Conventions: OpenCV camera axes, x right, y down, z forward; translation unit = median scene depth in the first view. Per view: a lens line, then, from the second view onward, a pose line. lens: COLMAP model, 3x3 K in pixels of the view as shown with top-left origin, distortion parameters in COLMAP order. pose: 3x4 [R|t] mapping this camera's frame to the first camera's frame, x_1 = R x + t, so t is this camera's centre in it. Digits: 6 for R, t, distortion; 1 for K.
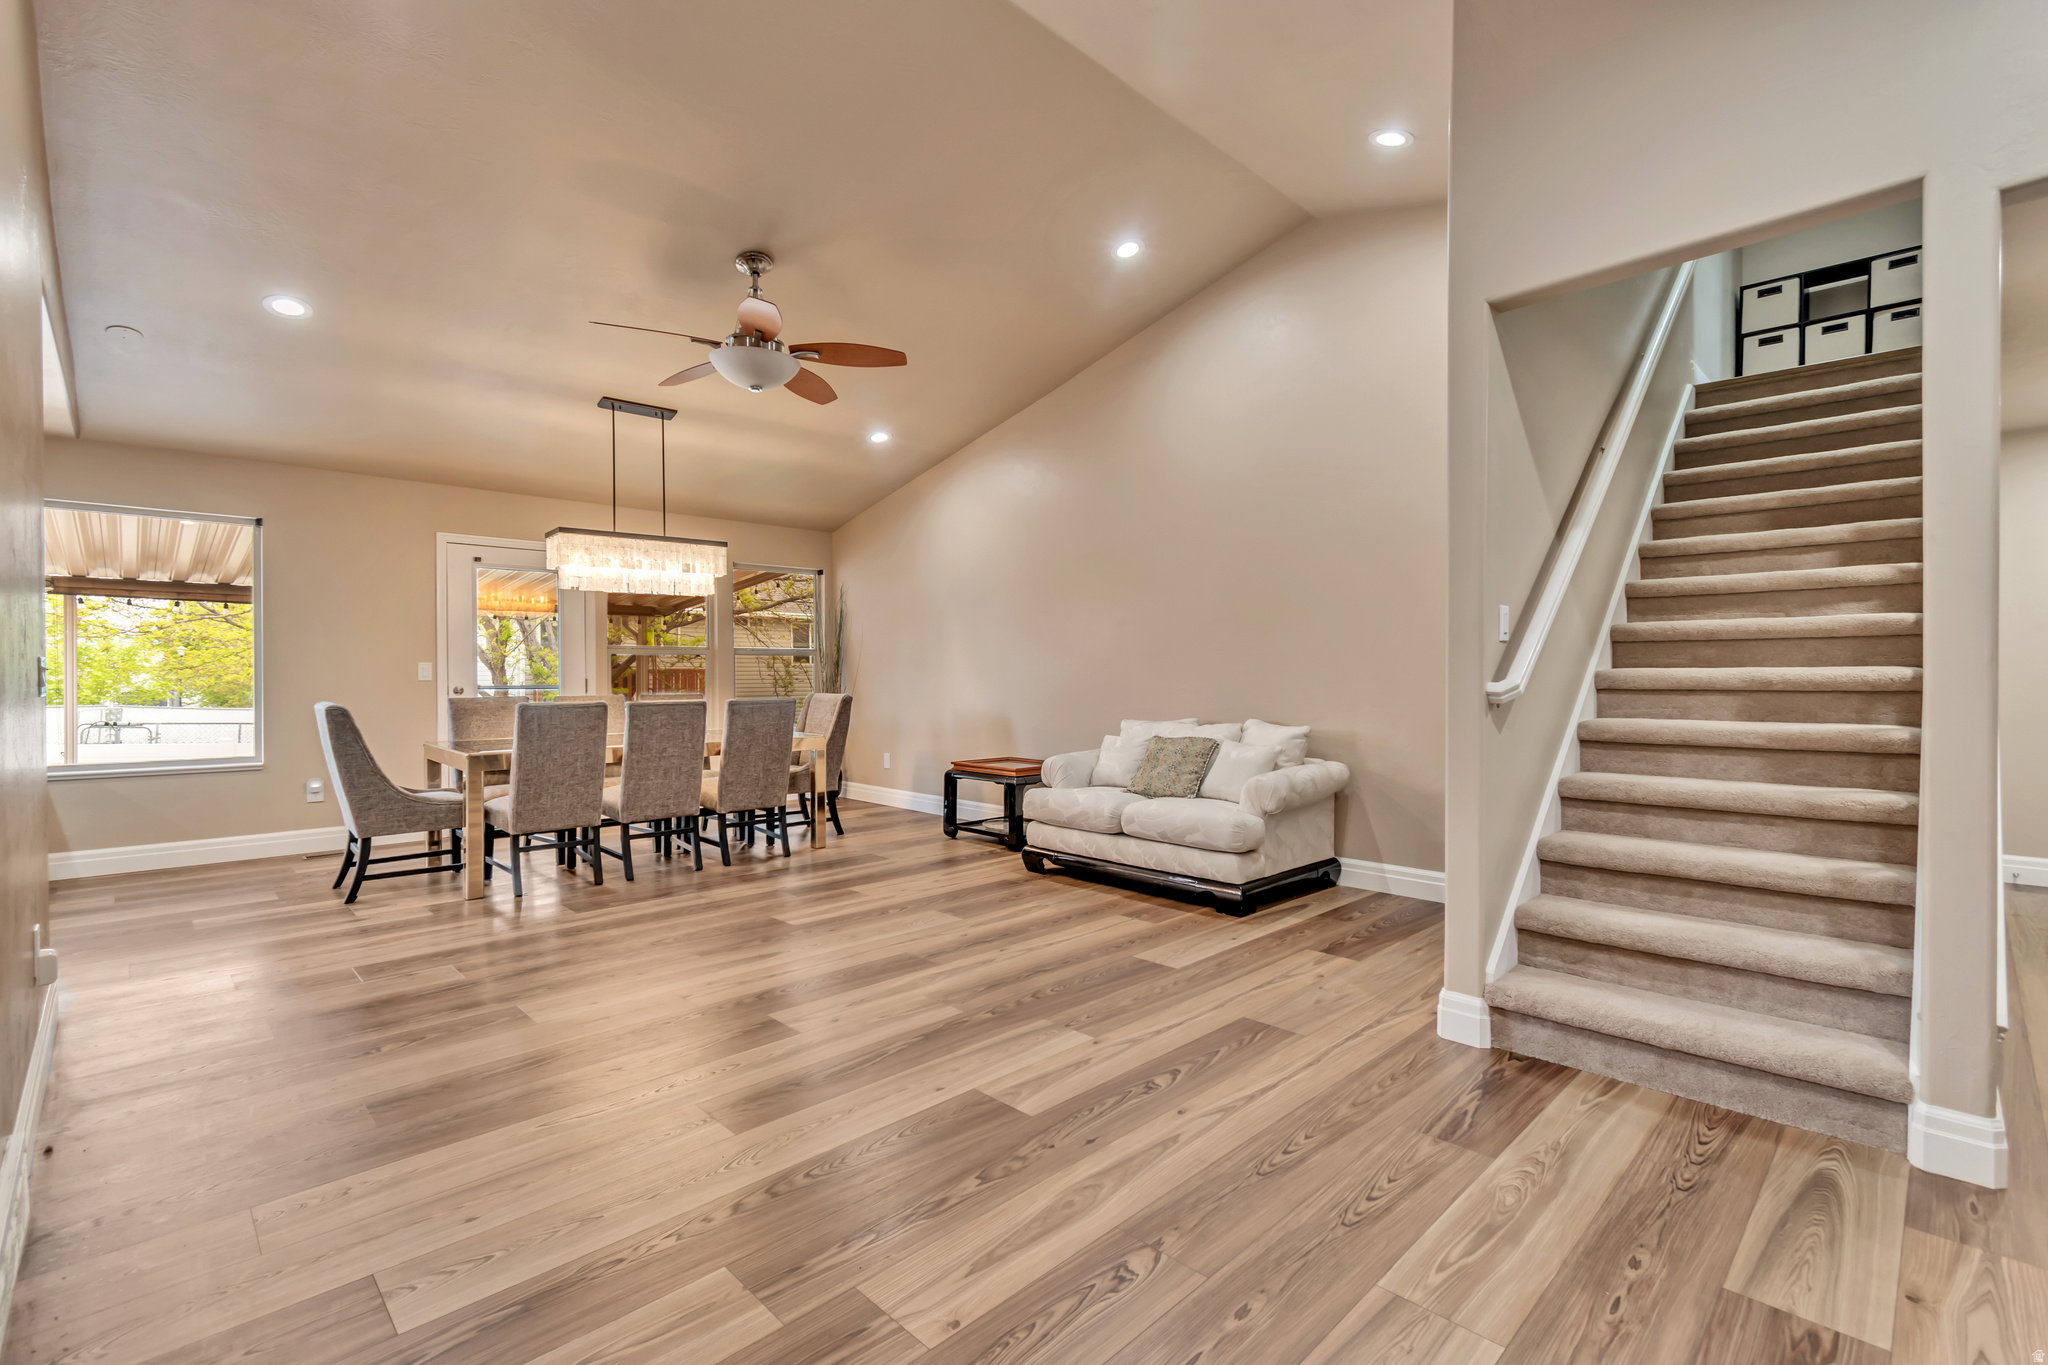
lens RADIAL K [[909.3, 0, 1024.0], [0, 909.3, 682.5], [0, 0, 1]] dist [0.009232, -0.000409]
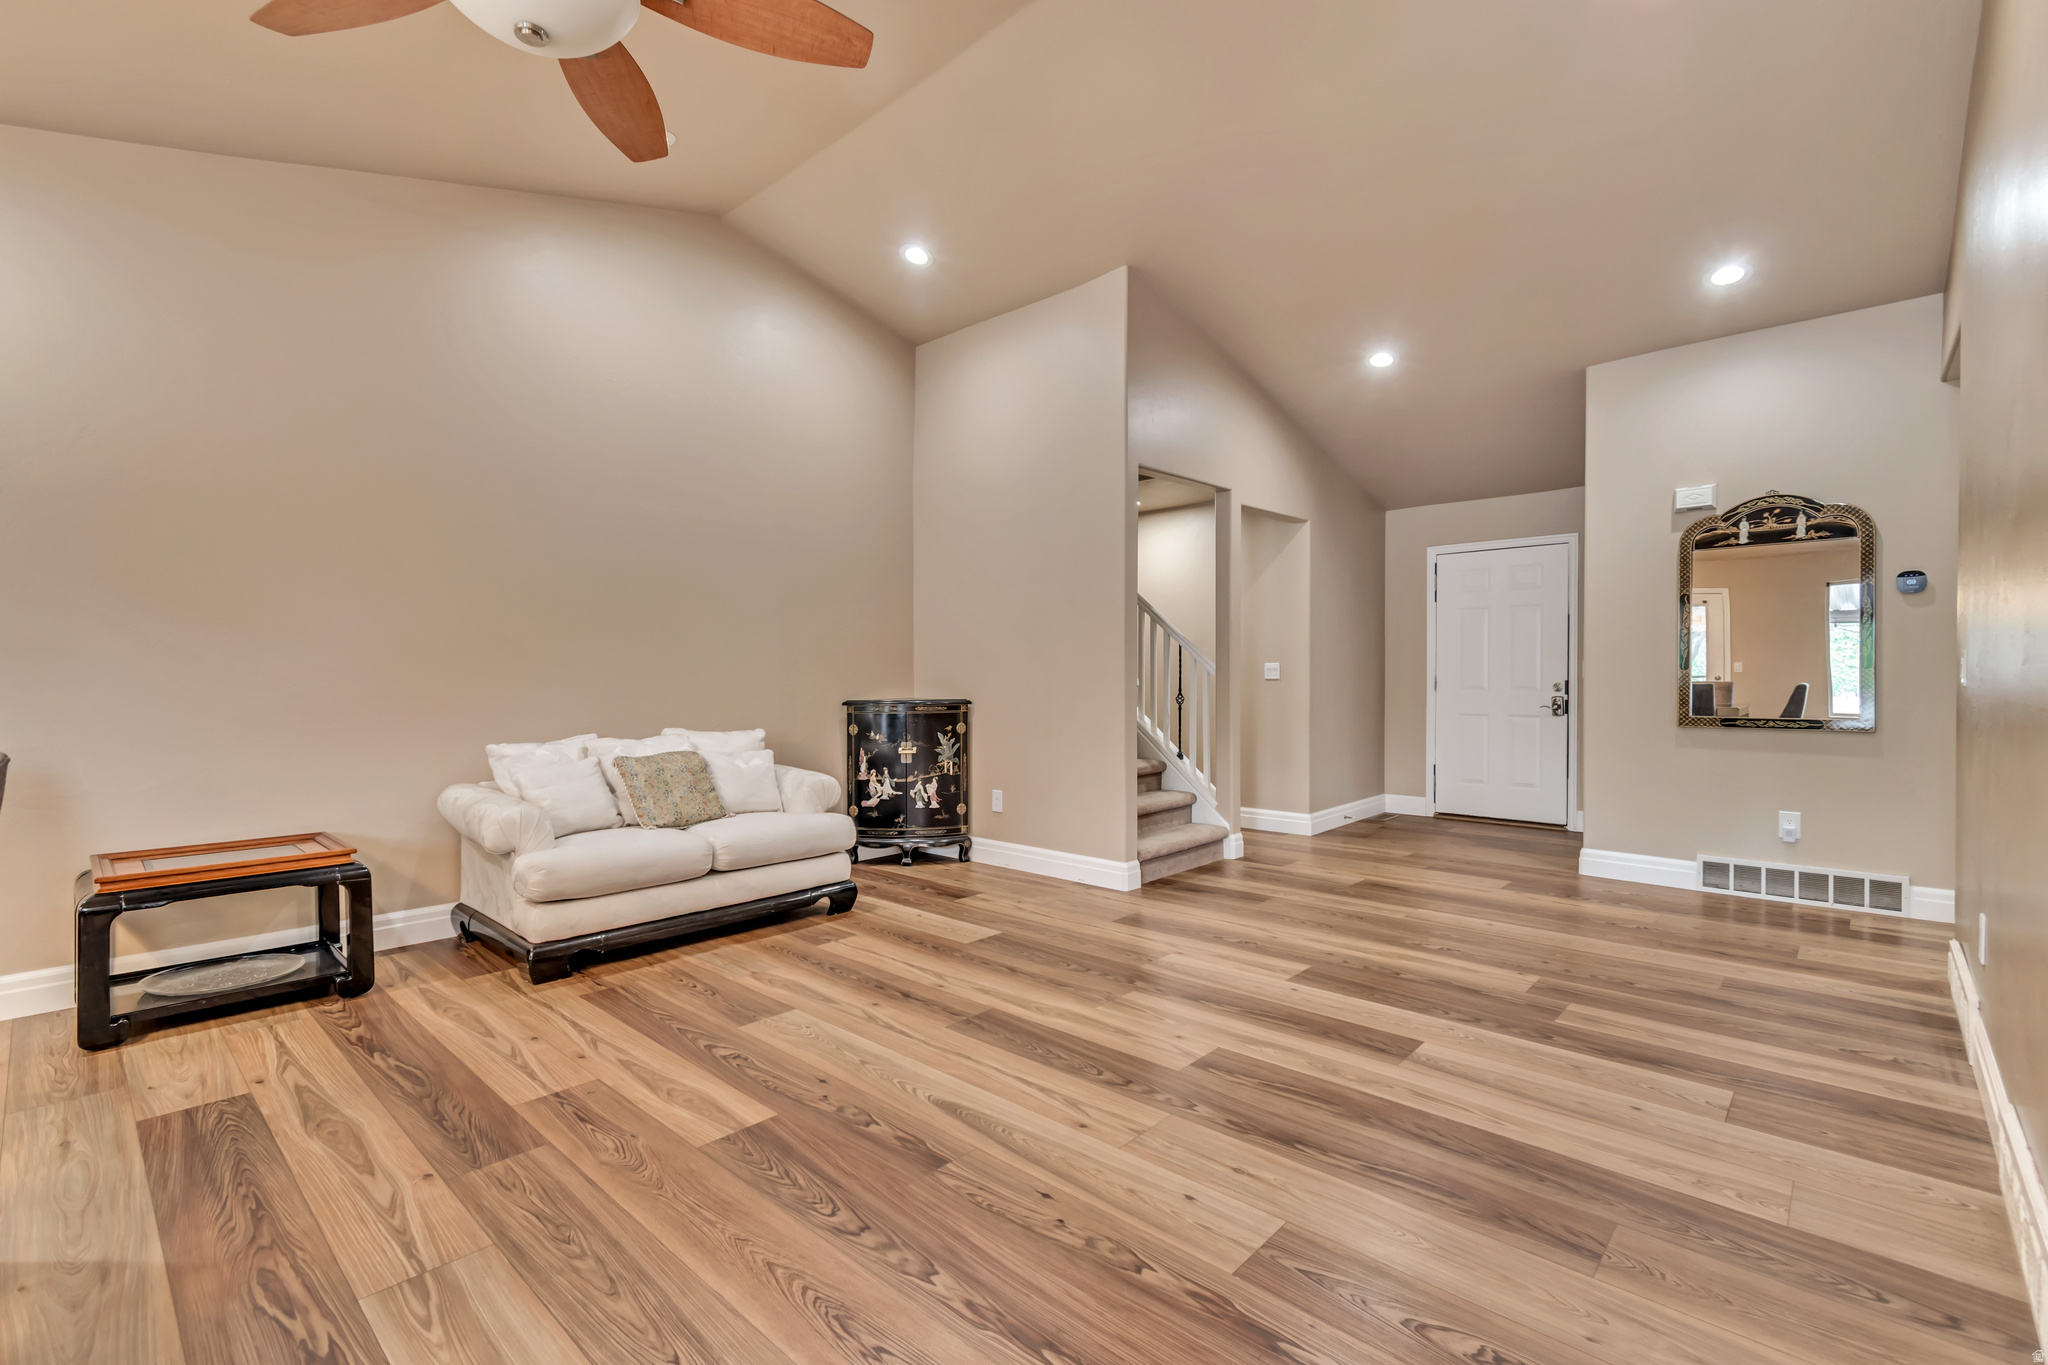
lens RADIAL K [[914.9, 0, 1027.0], [0, 914.9, 679.8], [0, 0, 1]] dist [-0.000168, -0.000074]
pose [[-0.051185, -0.003040, 0.998685, -0.829037], [0.014389, 0.999889, 0.003781, -0.005422], [-0.998586, 0.014563, -0.051136, 0.865964]]
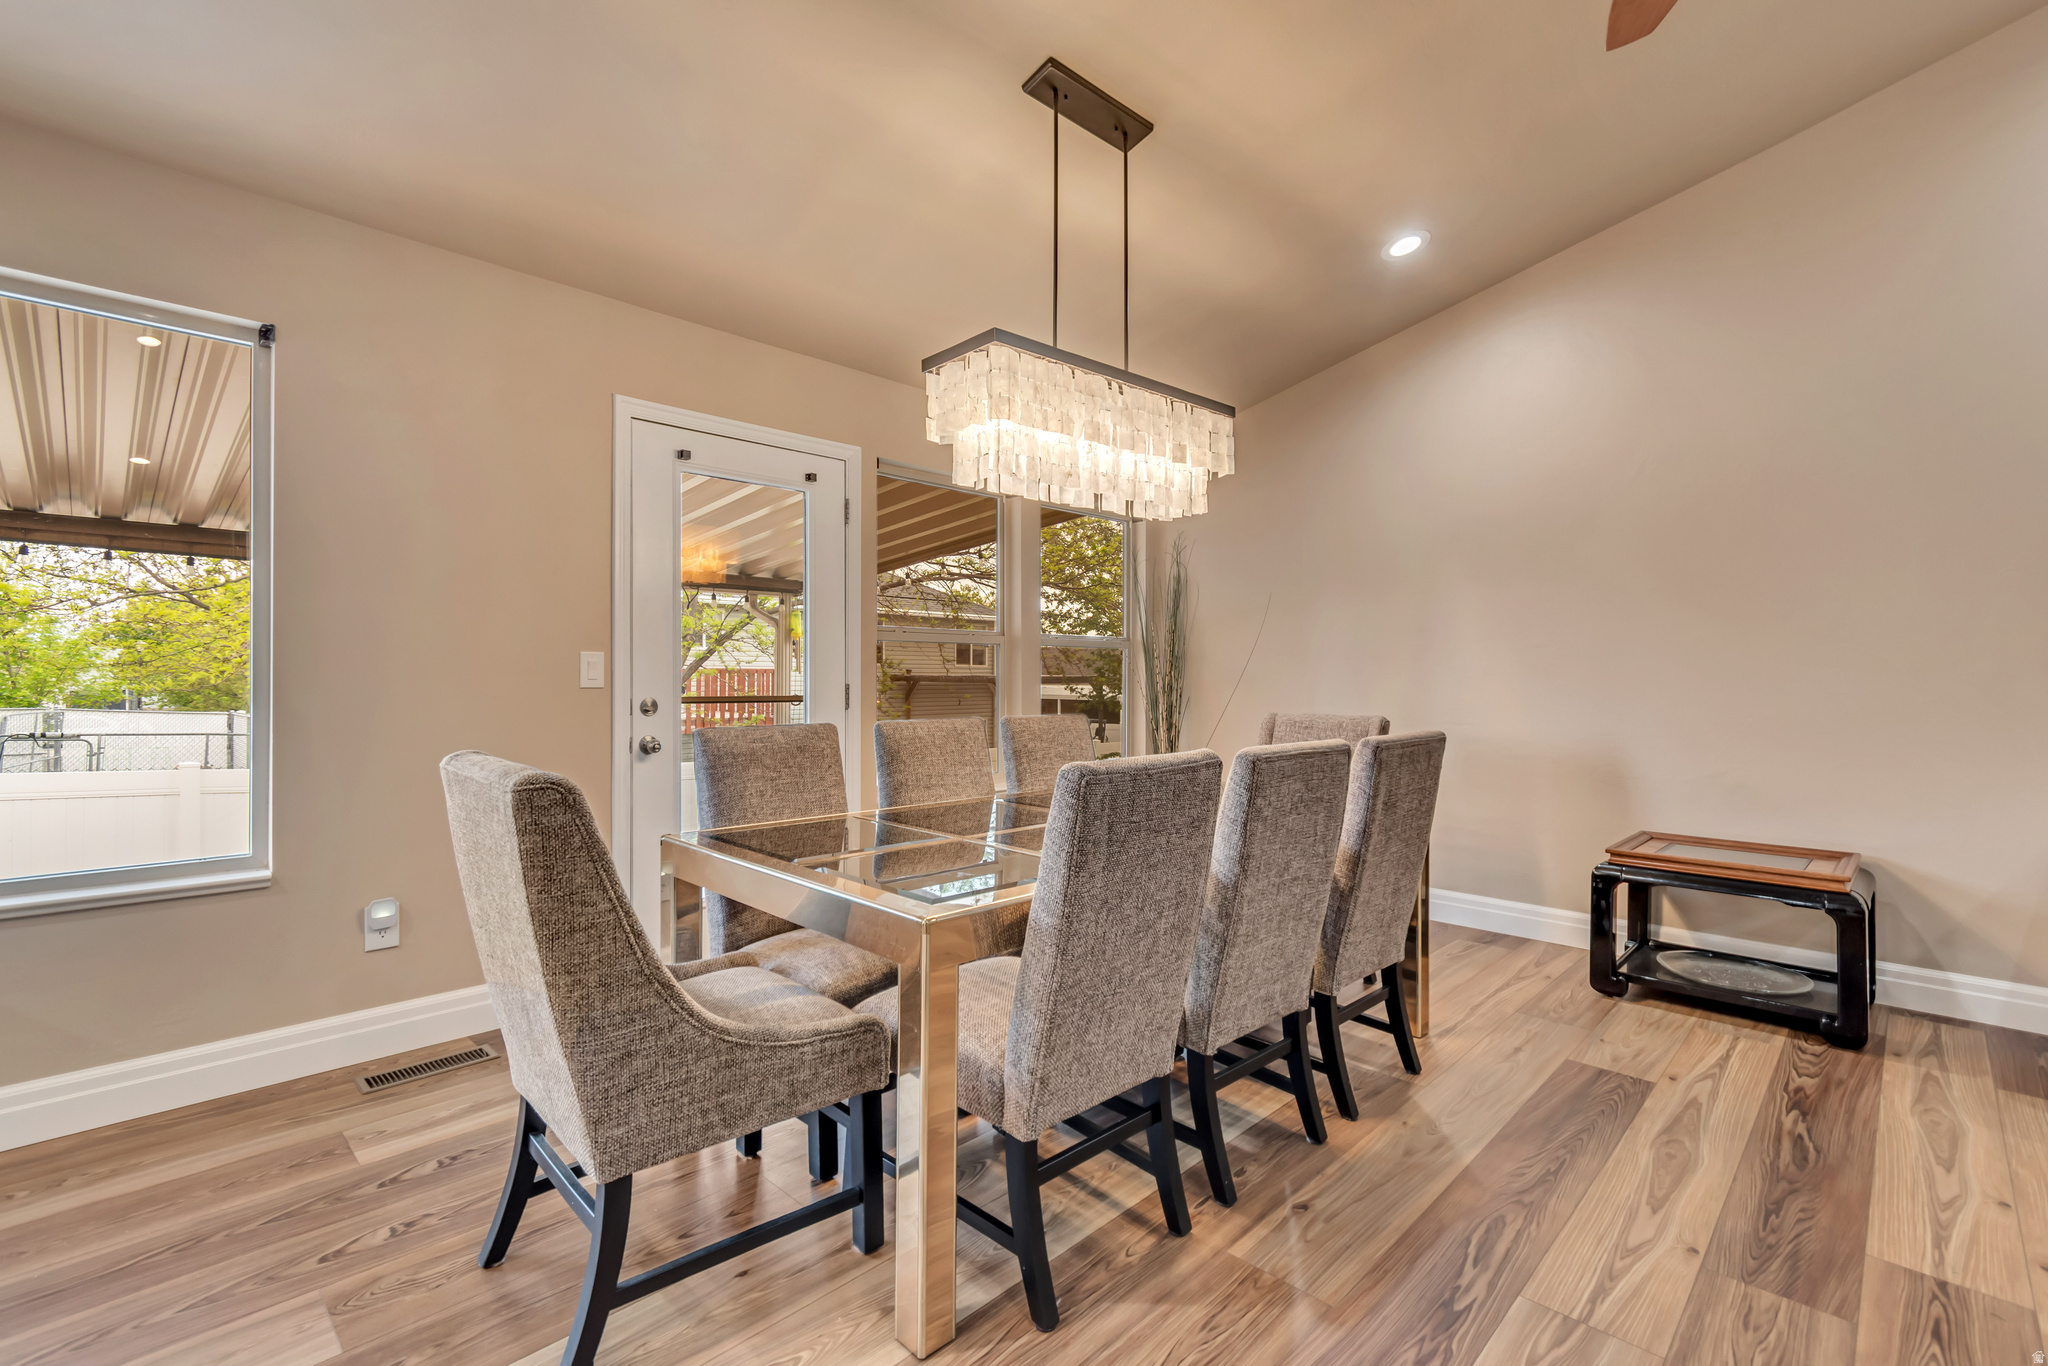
lens RADIAL K [[914.9, 0, 1027.0], [0, 914.9, 680.3], [0, 0, 1]] dist [-0.000168, -0.000074]
pose [[0.999676, 0.003789, 0.025164, -0.644587], [-0.003715, 0.999989, -0.002963, -0.008566], [-0.025175, 0.002868, 0.999679, 0.738482]]
